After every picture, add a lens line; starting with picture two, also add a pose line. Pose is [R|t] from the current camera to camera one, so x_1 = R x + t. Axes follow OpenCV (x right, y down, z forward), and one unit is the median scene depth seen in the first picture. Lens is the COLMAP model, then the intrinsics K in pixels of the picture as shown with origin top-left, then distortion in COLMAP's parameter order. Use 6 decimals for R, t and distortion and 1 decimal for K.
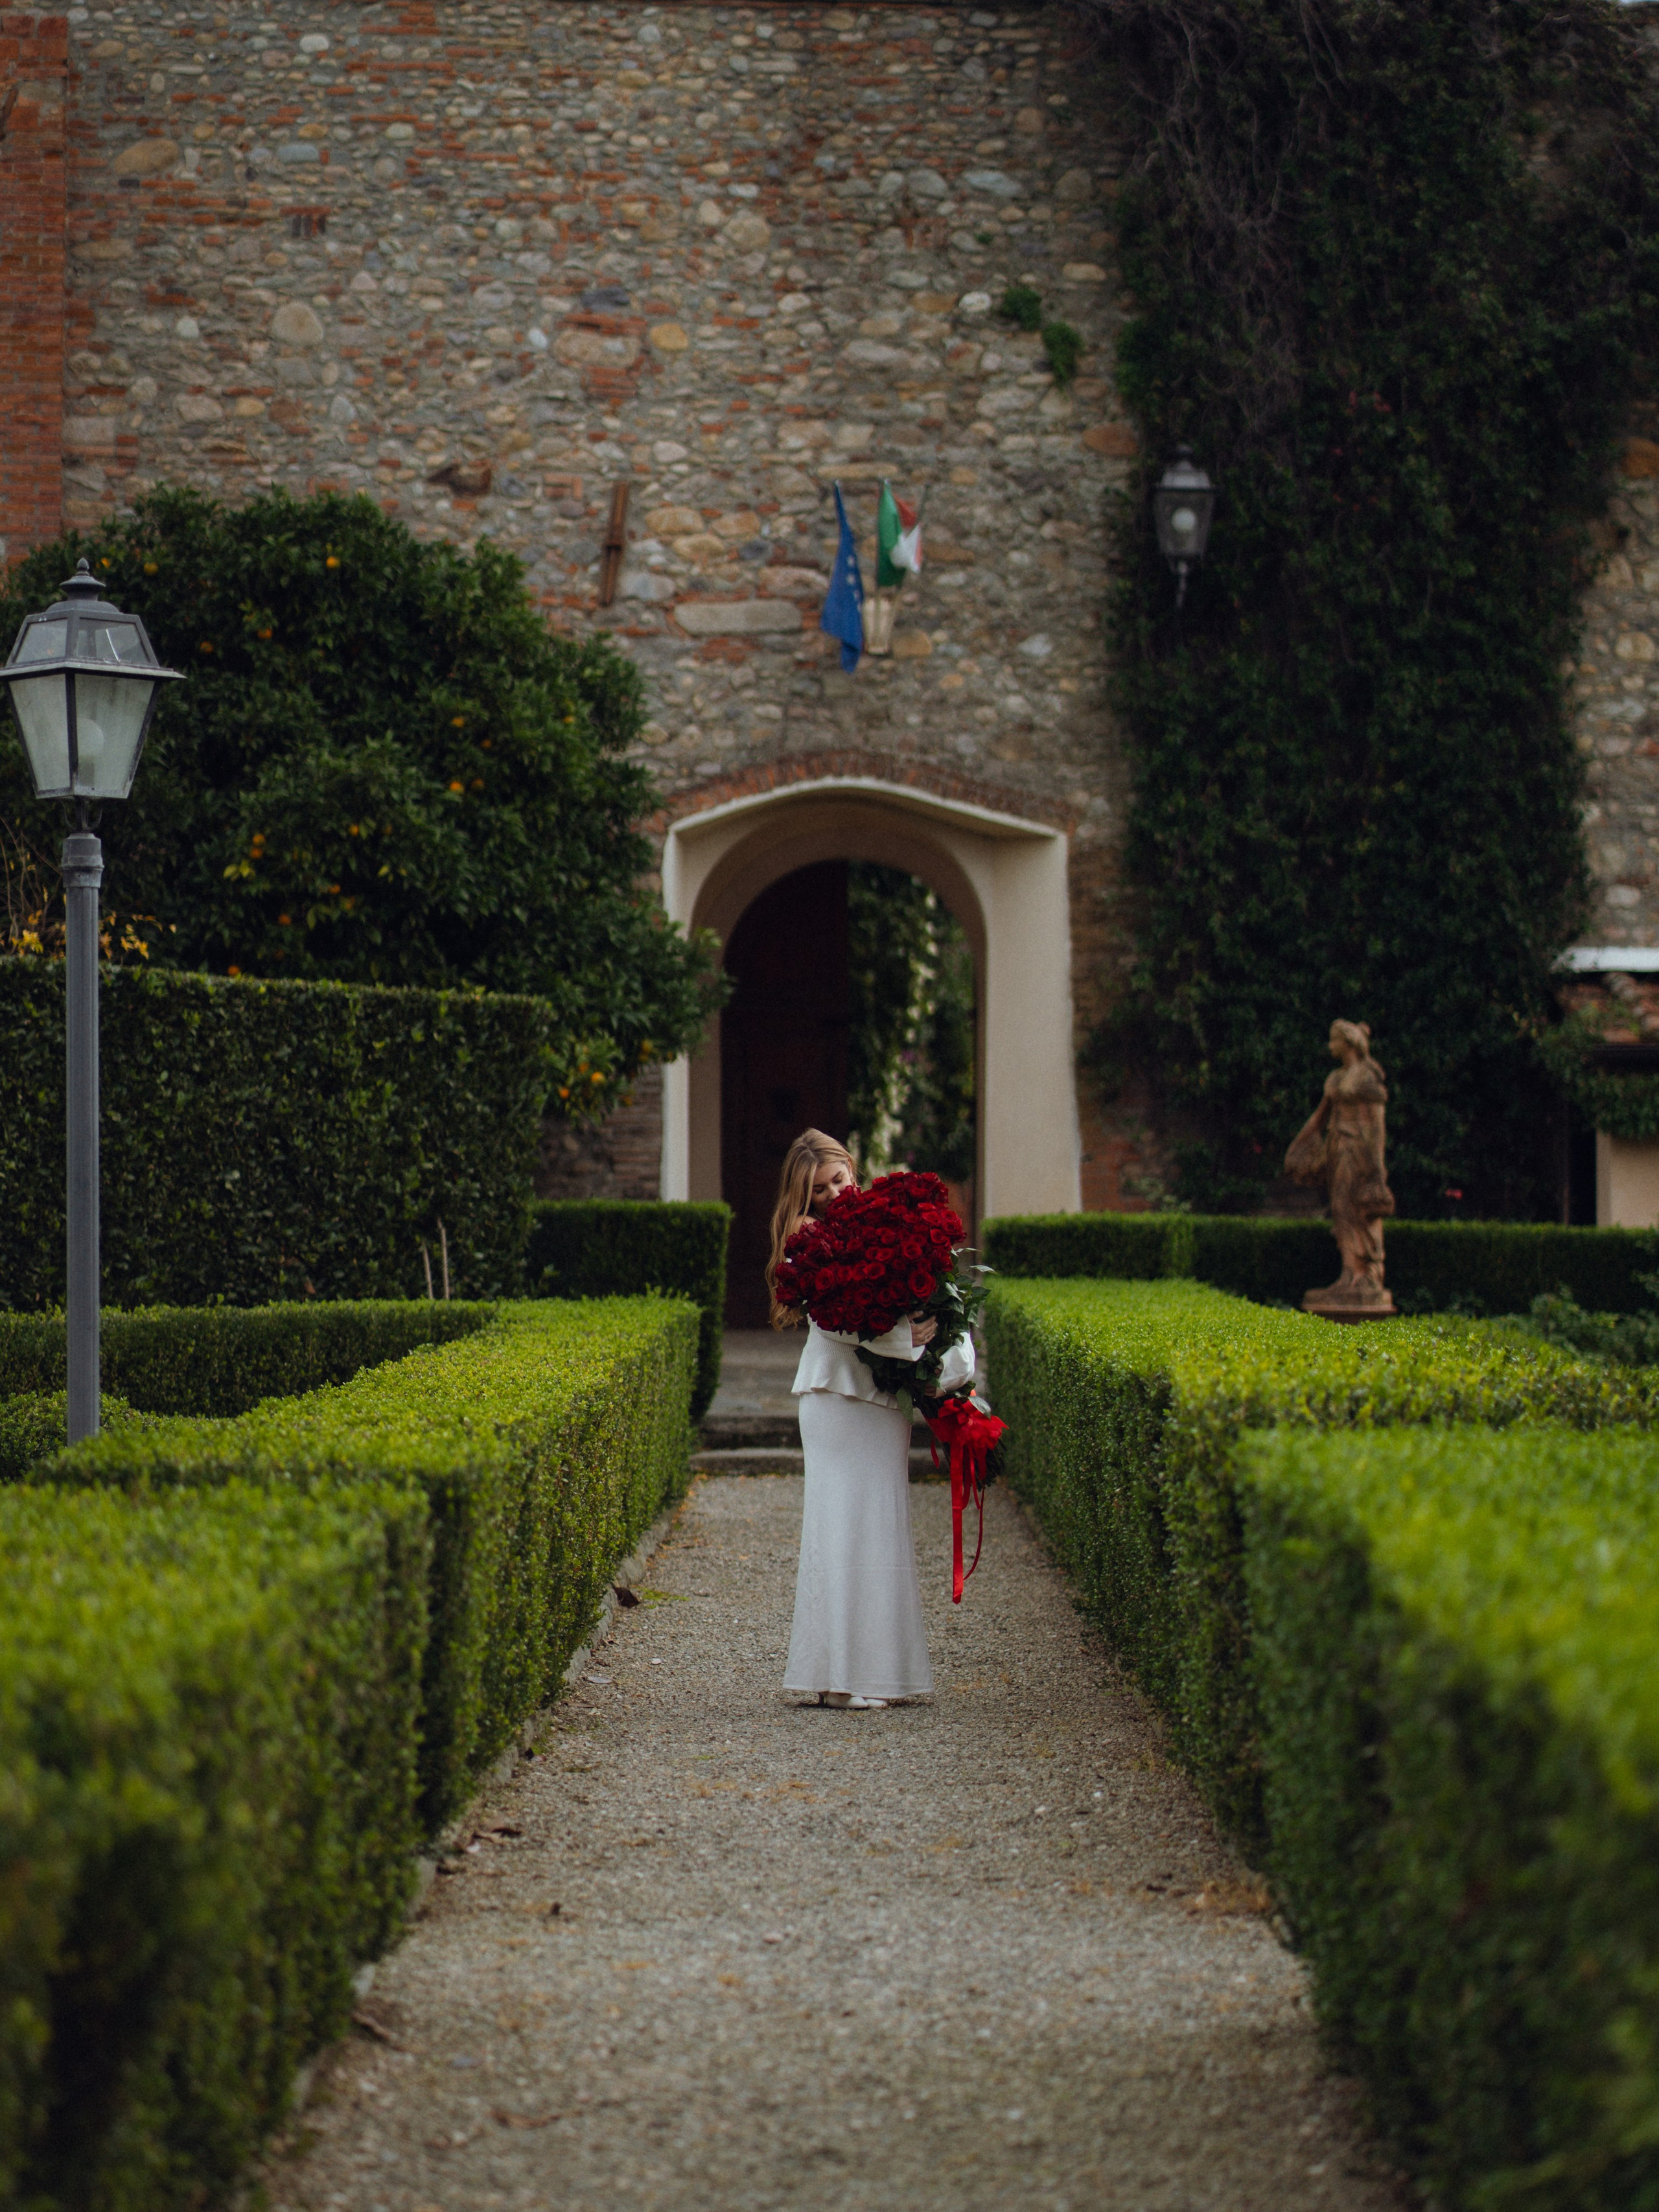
lens RADIAL K [[5410.0, 0, 987.6], [0, 5410.0, 1178.5], [0, 0, 1]] dist [0.008214, -0.136830]
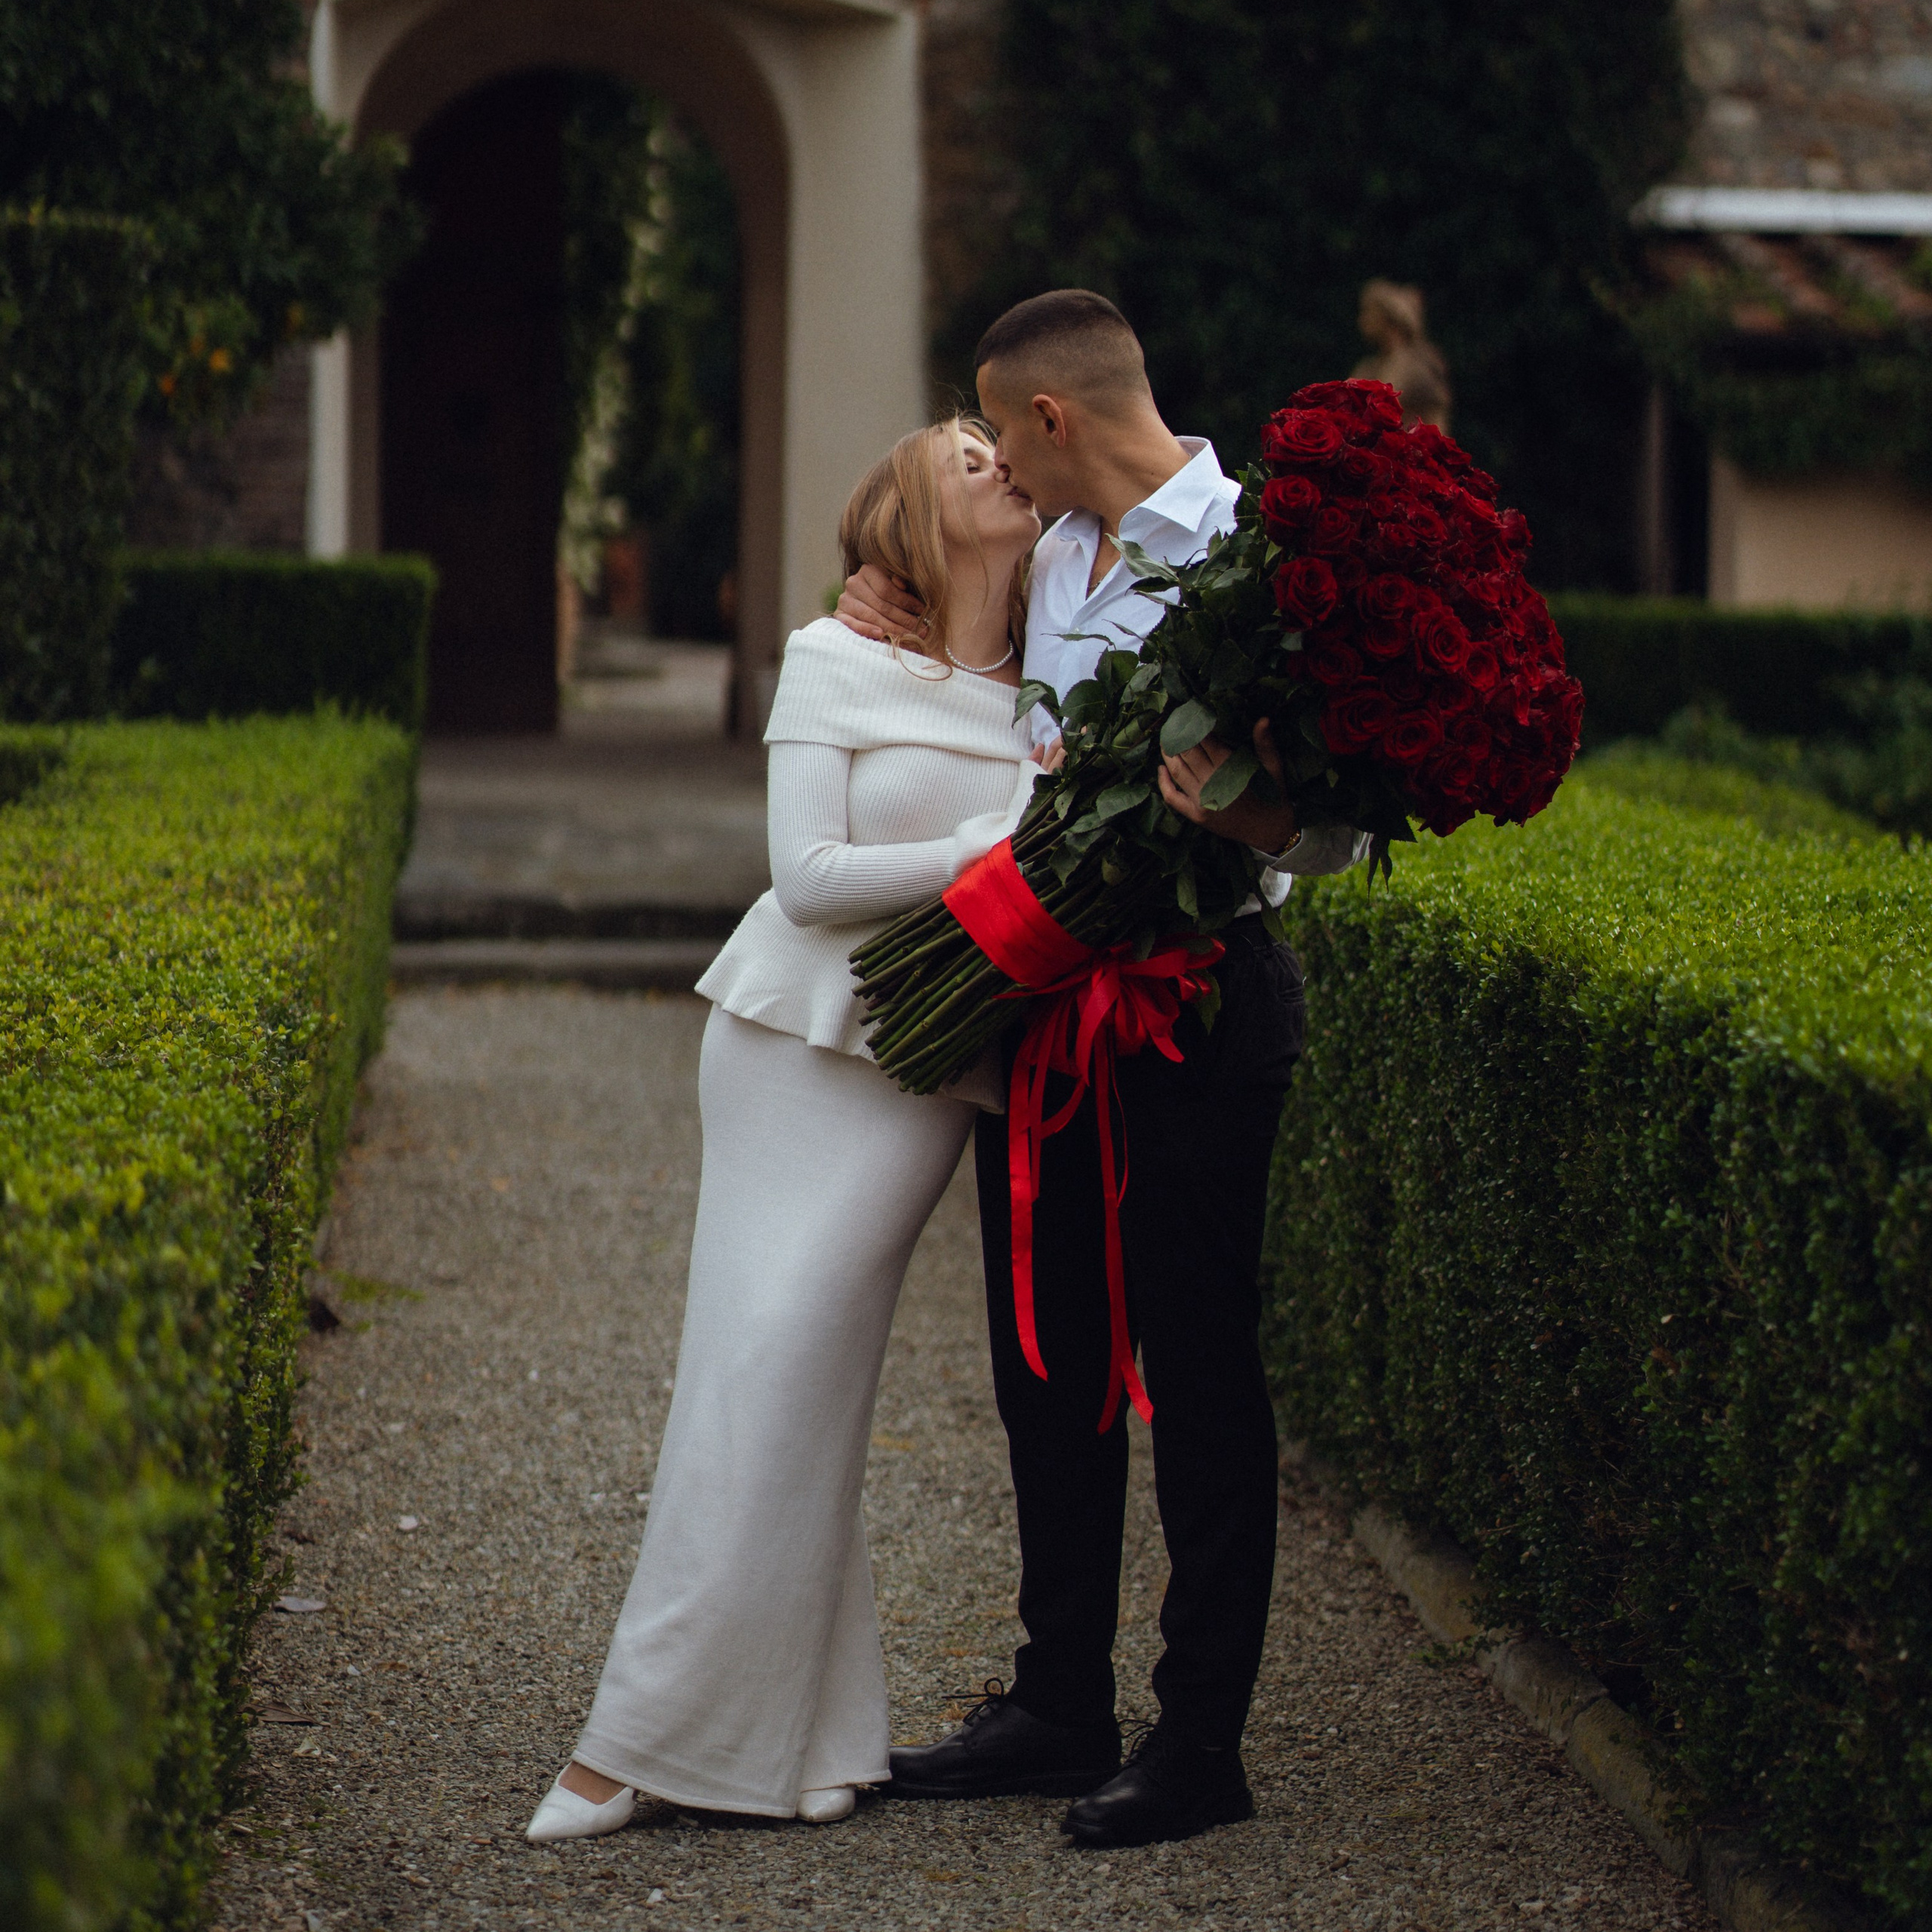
lens RADIAL K [[6395.9, 0, 973.7], [0, 6395.9, 810.3], [0, 0, 1]] dist [0.031333, -0.044091]
pose [[0.998574, 0.006536, 0.052990, -0.019818], [-0.008889, 0.998979, 0.044299, 0.000053], [-0.052646, -0.044707, 0.997612, 0.206160]]
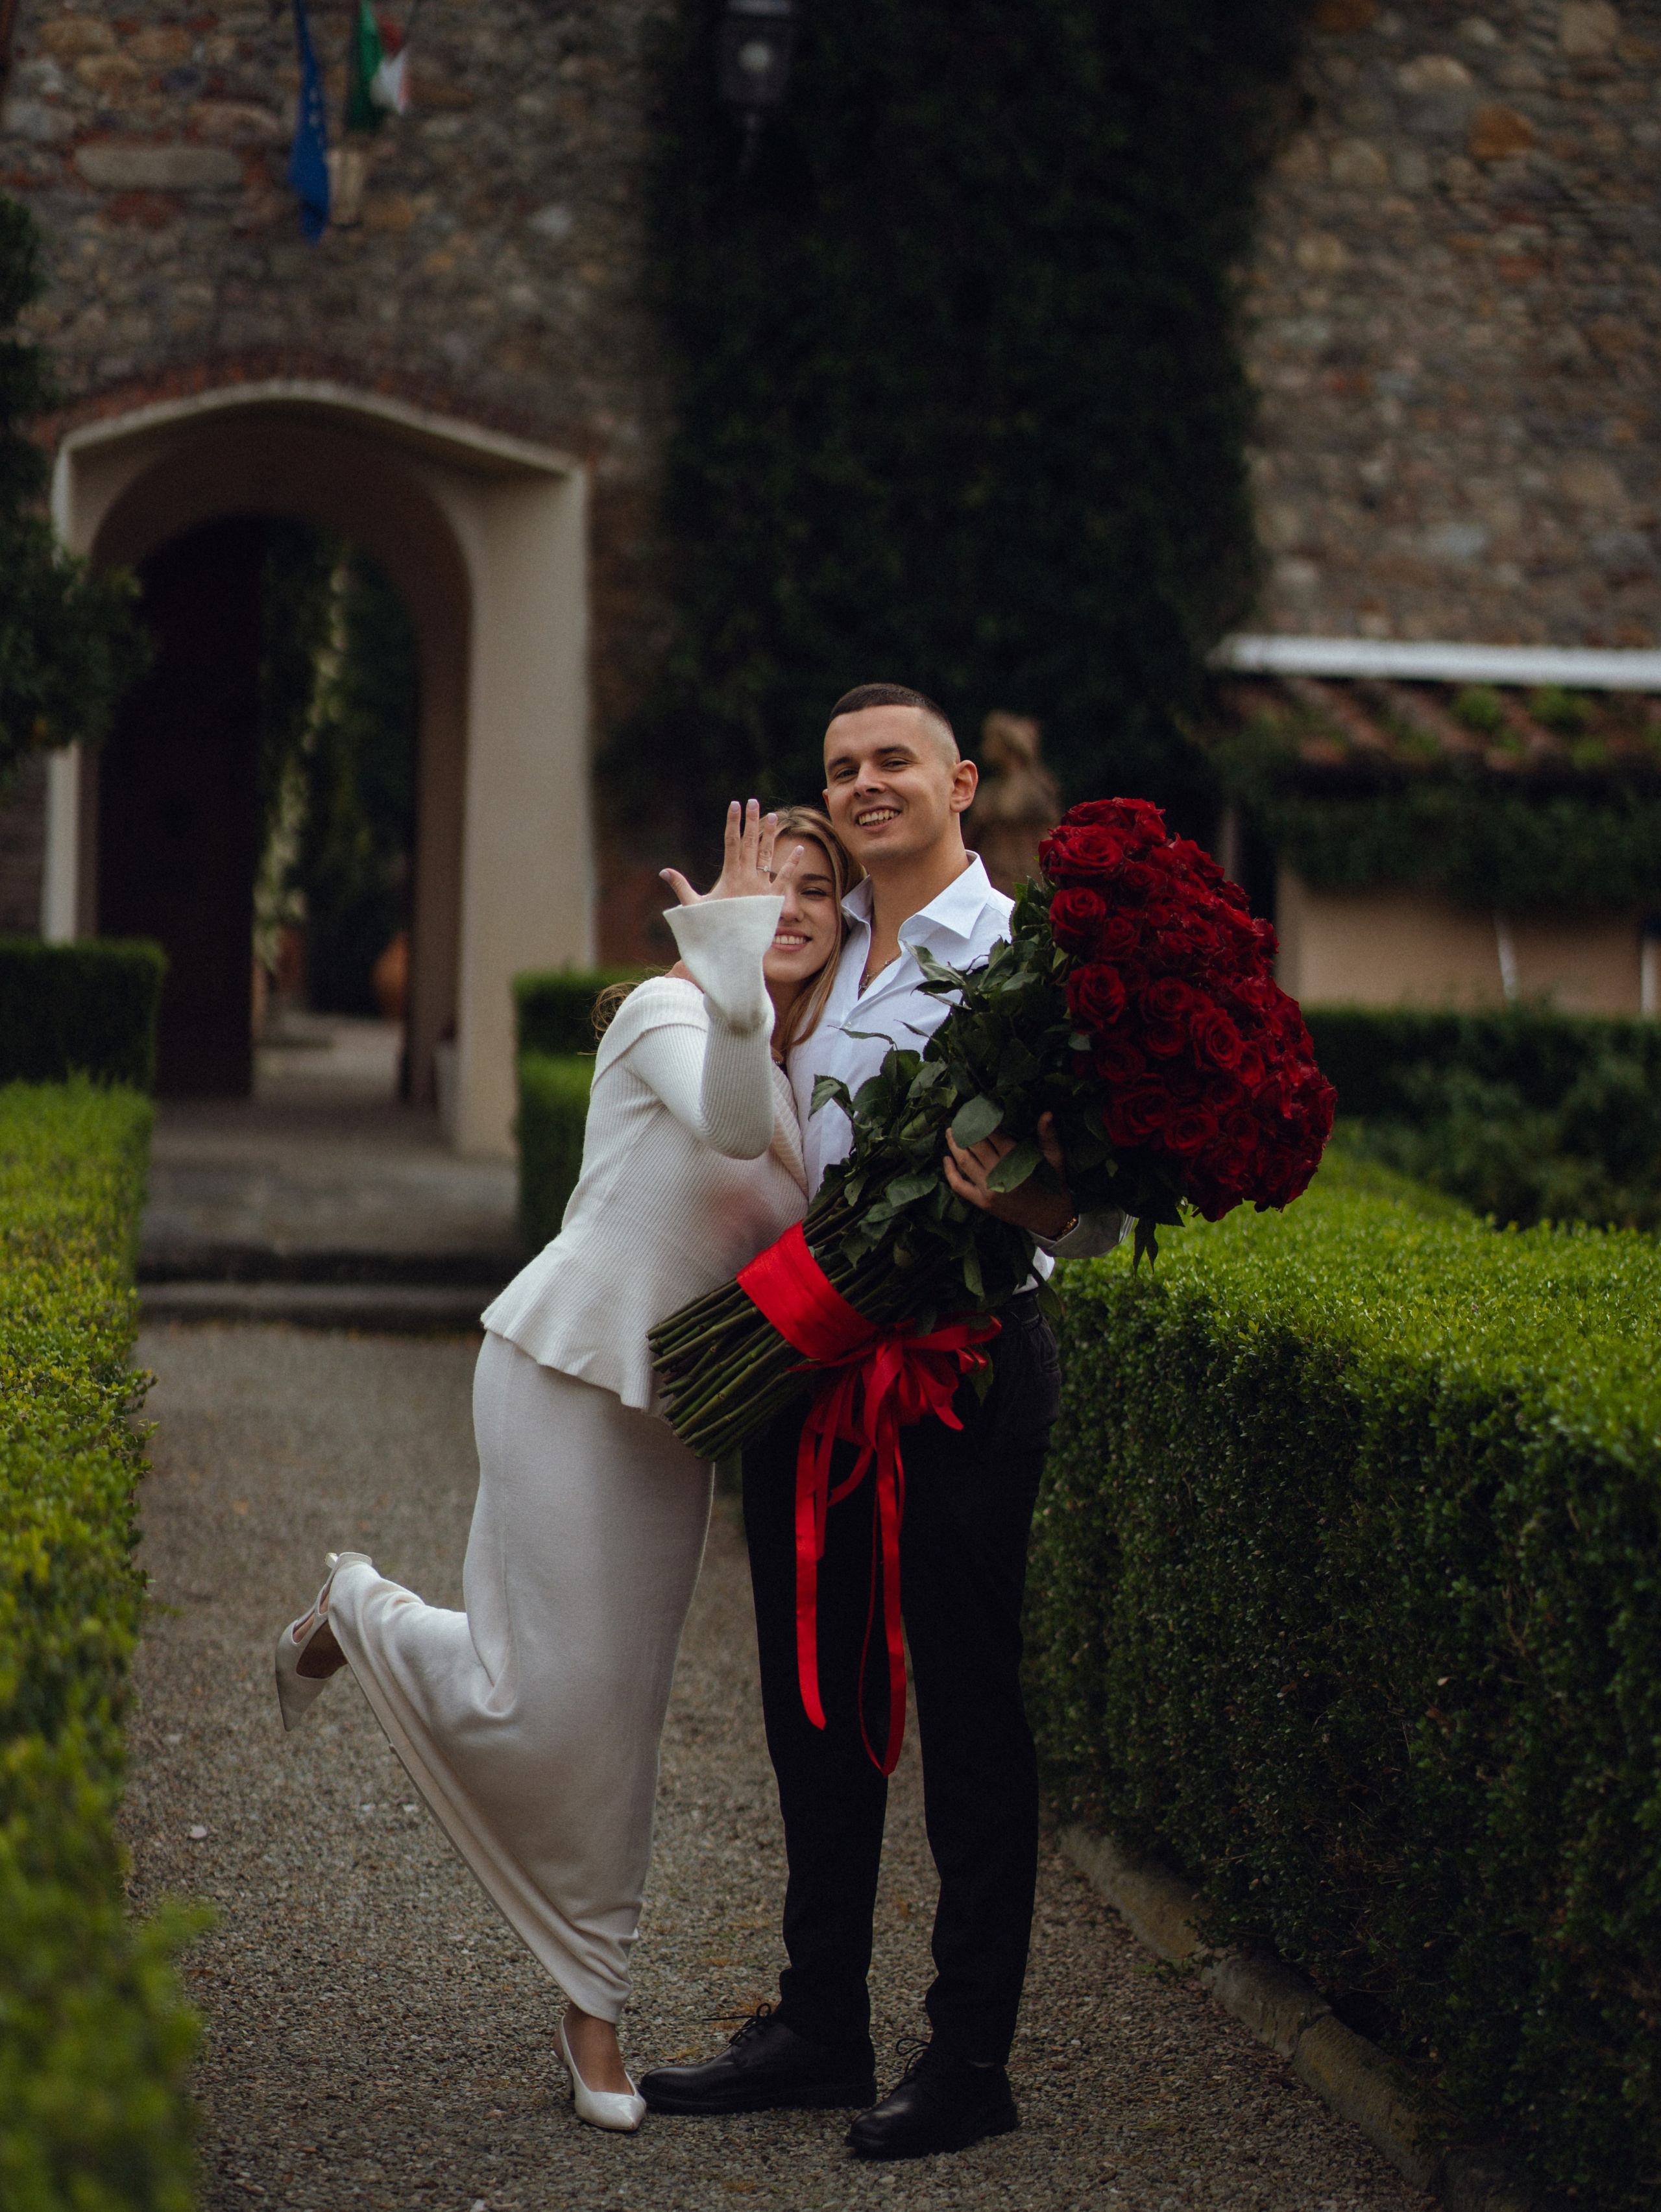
lens RADIAL K [[5518.1, 0, 821.7], [0, 5518.1, 1107.9], [0, 0, 1]] dist [0.072643, -1.465584]
pose [[0.995103, 0.020900, 0.096611, -0.025882], [-0.024202, 0.999158, 0.033124, -0.000224], [-0.095838, -0.035300, 0.994771, 0.220682]]
